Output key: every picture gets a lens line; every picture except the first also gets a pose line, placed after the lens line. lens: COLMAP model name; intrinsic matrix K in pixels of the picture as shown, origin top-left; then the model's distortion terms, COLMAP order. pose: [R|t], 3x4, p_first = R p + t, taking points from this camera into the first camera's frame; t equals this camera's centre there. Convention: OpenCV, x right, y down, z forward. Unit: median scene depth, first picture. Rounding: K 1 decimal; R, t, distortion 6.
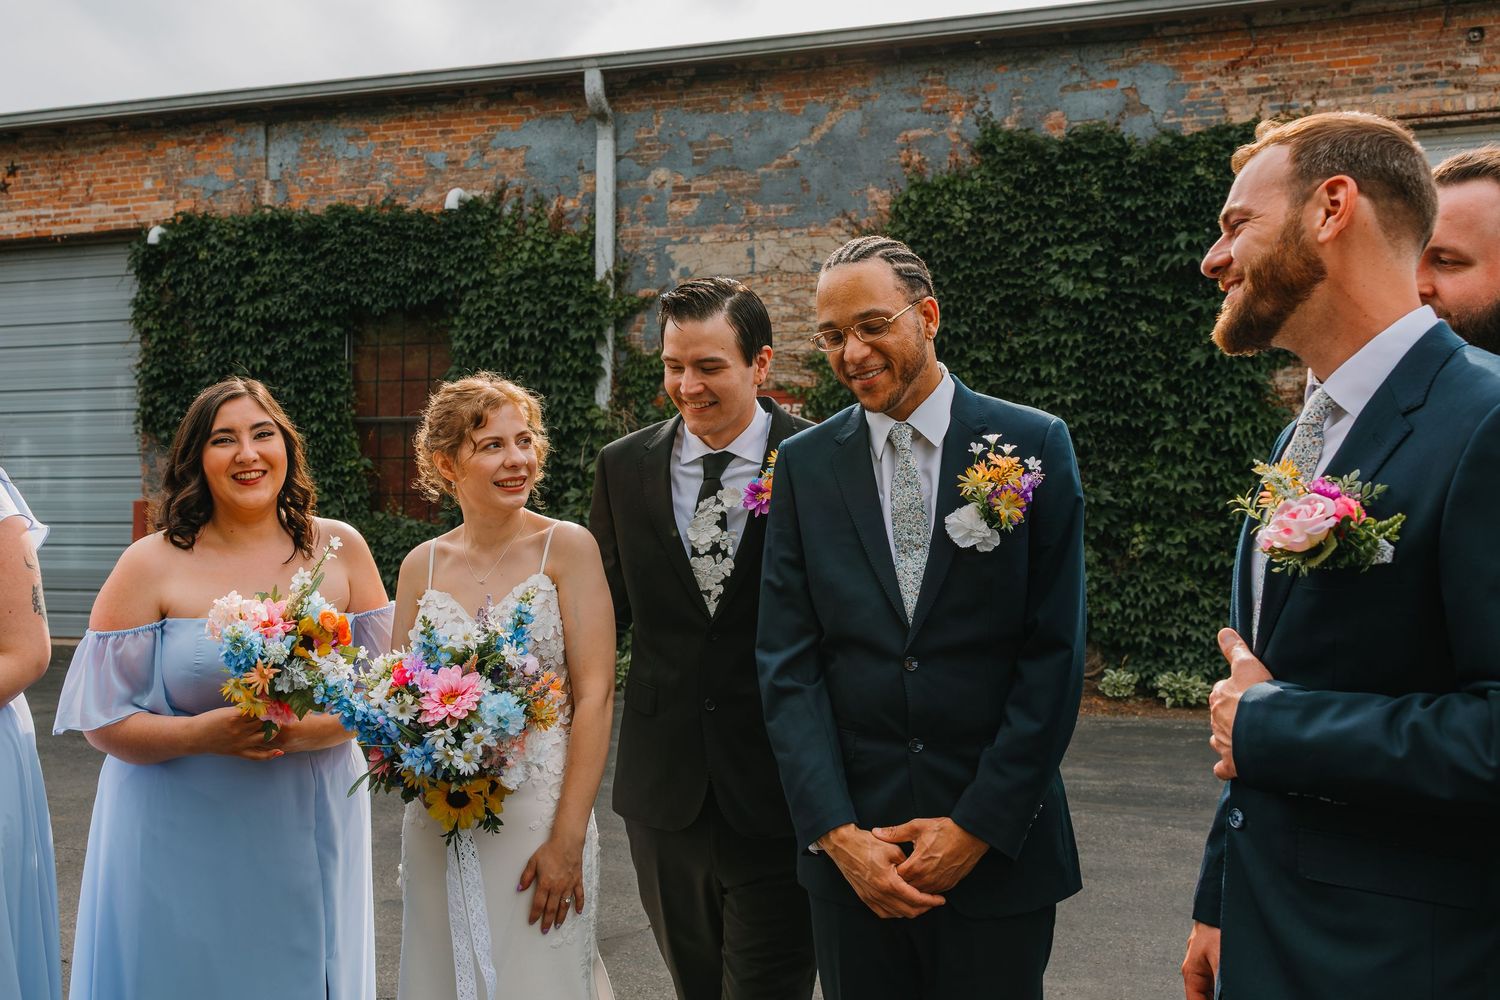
lens RADIAL K [[1430.2, 0, 703.4], [0, 1430.2, 430.8], [0, 0, 1]] dist [-0.003519, 0.024158]
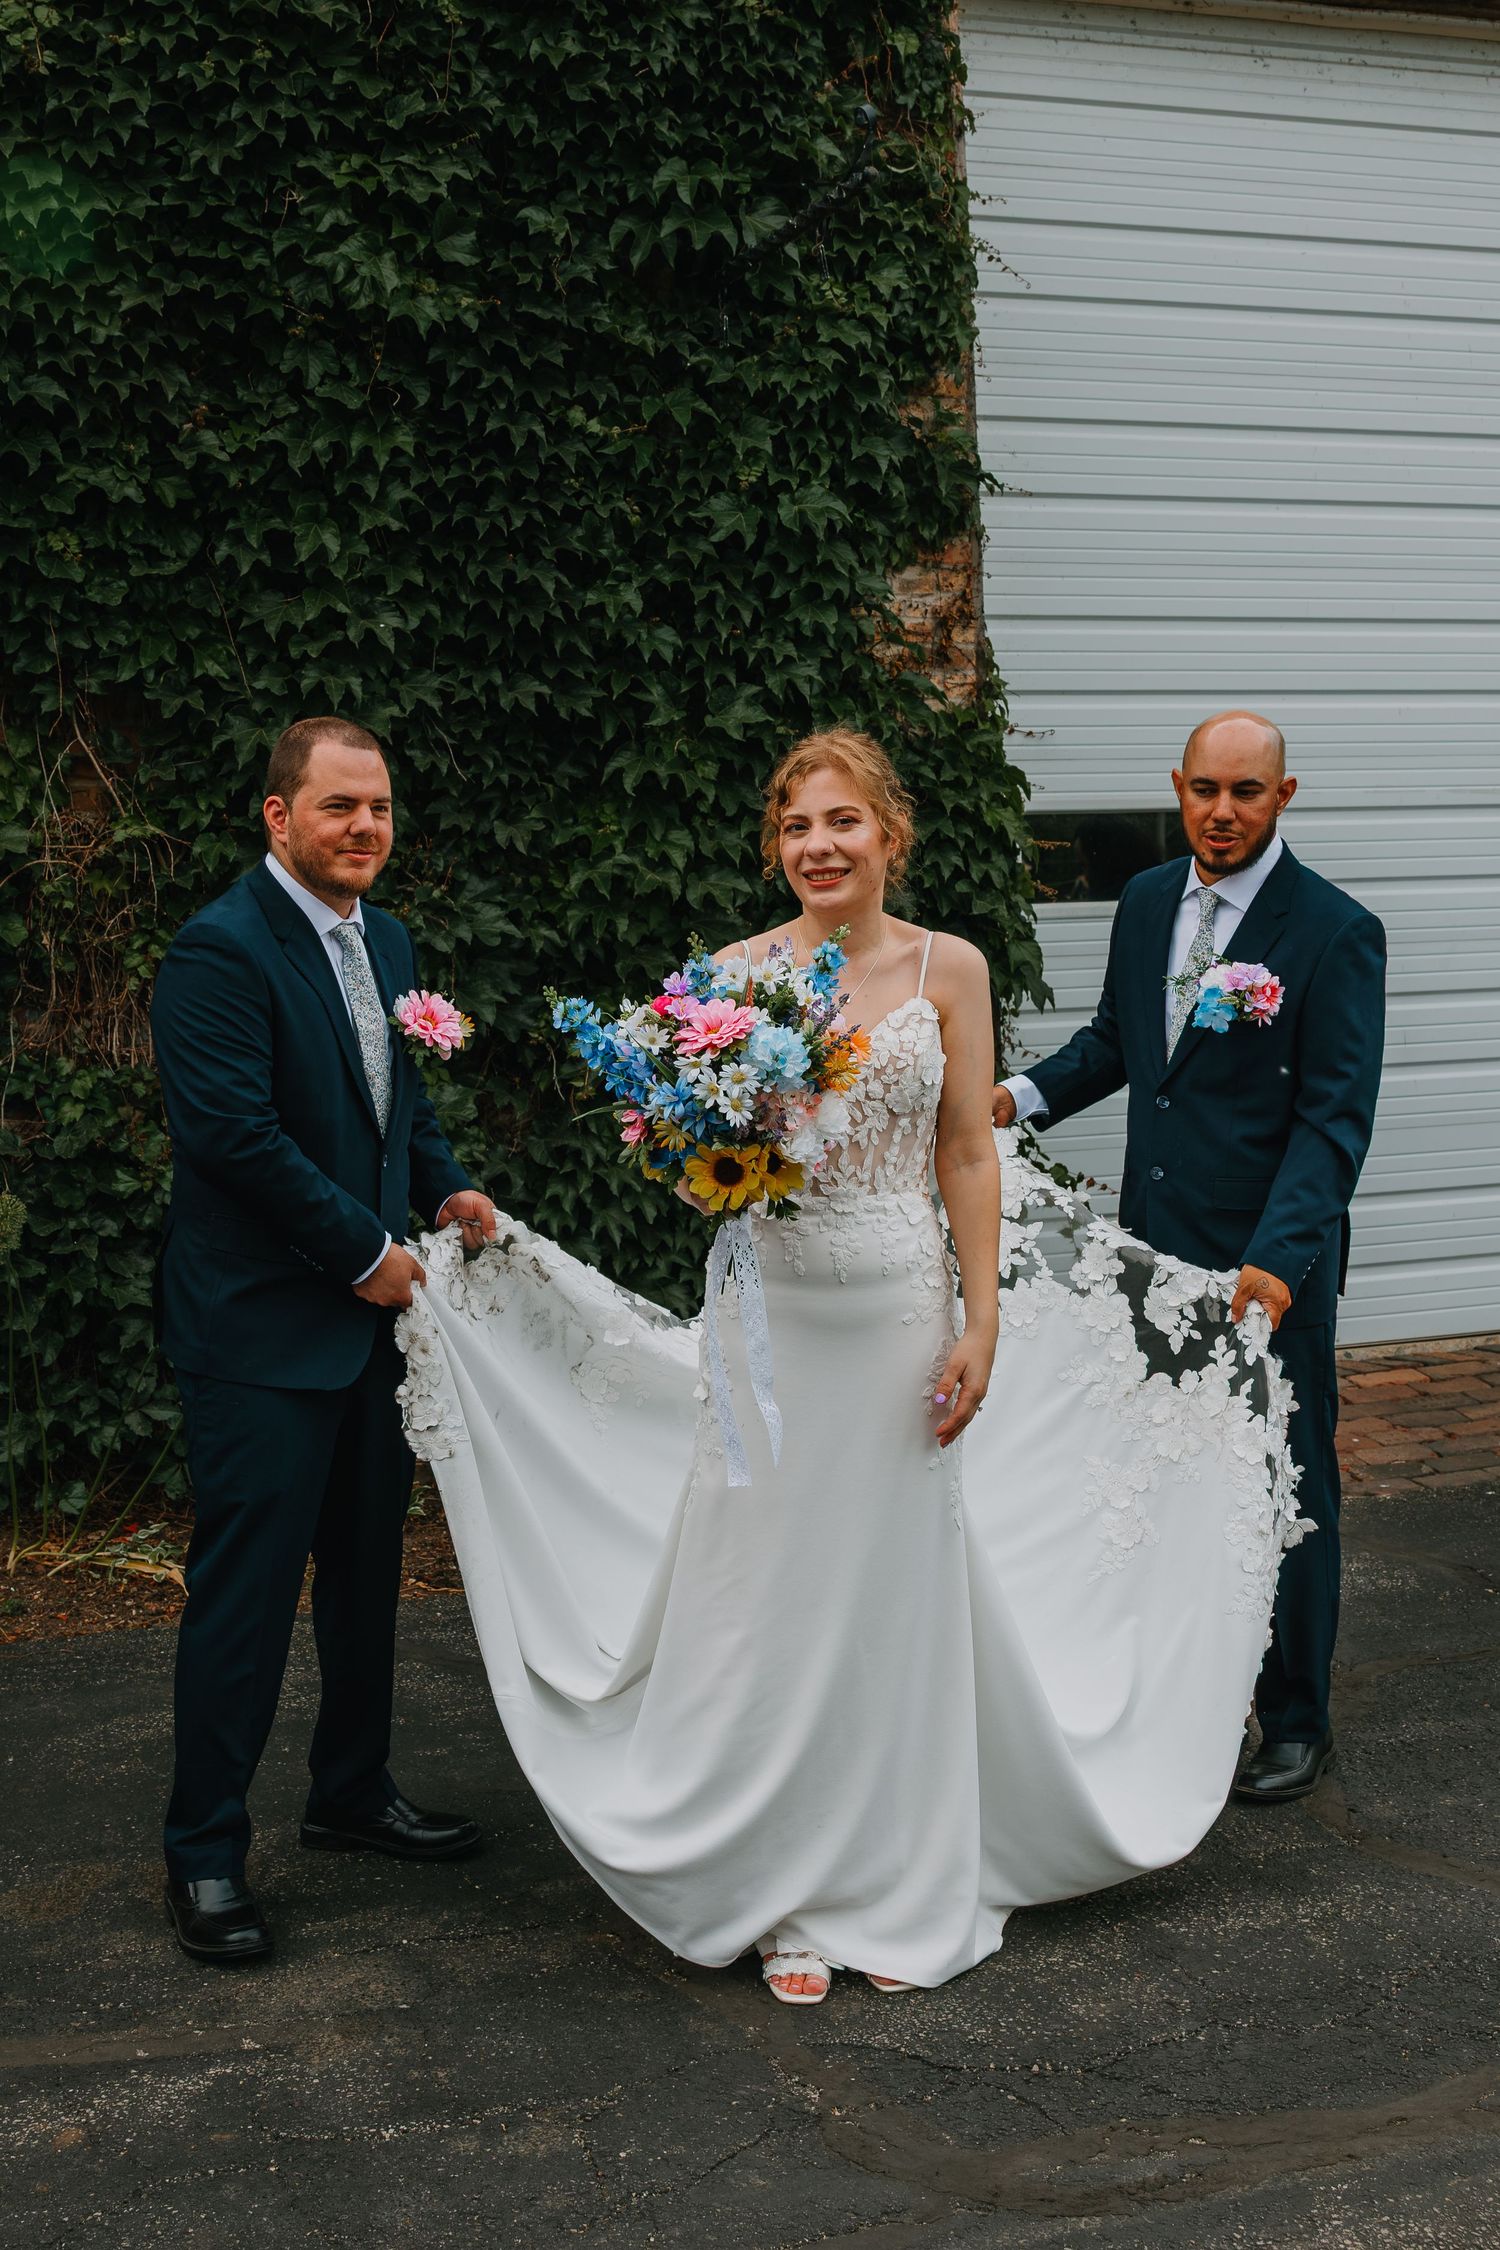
lens RADIAL K [[2567.0, 0, 670.6], [0, 2567.0, 1073.8], [0, 0, 1]] dist [-0.012118, 0.031995]
pose [[0.808301, -0.052046, 0.586464, -0.042894], [0.001790, 0.996298, 0.085950, 0.029210], [-0.588767, -0.068424, 0.805402, 0.481088]]
